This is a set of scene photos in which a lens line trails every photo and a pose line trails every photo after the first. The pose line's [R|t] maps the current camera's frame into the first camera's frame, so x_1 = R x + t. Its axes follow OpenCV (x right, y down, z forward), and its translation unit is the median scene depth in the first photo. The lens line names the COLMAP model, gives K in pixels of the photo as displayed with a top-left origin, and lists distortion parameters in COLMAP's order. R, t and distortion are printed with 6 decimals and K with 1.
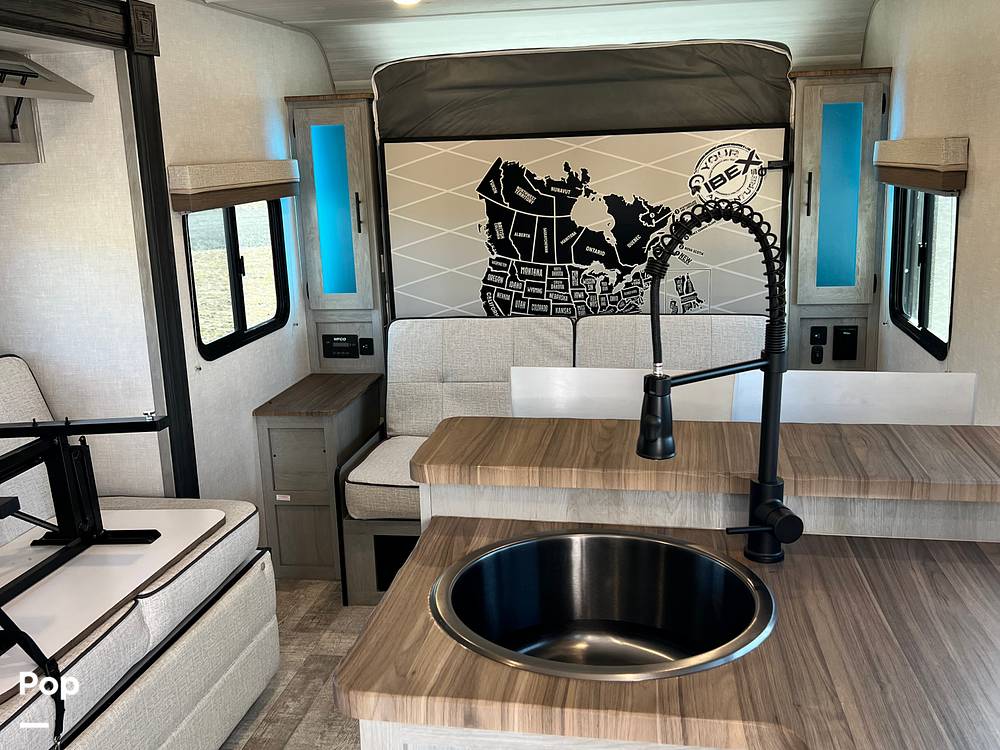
lens RADIAL K [[996.4, 0, 497.3], [0, 996.4, 377.4], [0, 0, 1]] dist [0.110681, -0.214539]
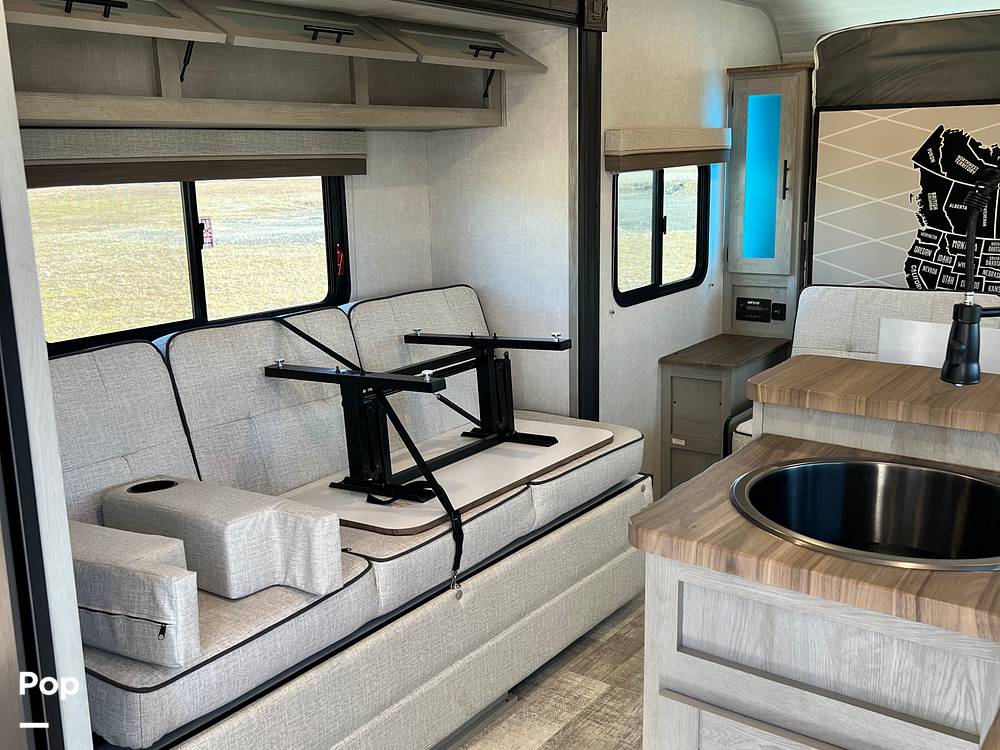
lens RADIAL K [[996.4, 0, 497.3], [0, 996.4, 377.4], [0, 0, 1]] dist [0.110681, -0.214539]
pose [[0.898334, 0.110397, -0.425216, 0.076234], [-0.103961, 0.993840, 0.038393, 0.036651], [0.426835, 0.009716, 0.904277, -0.074003]]
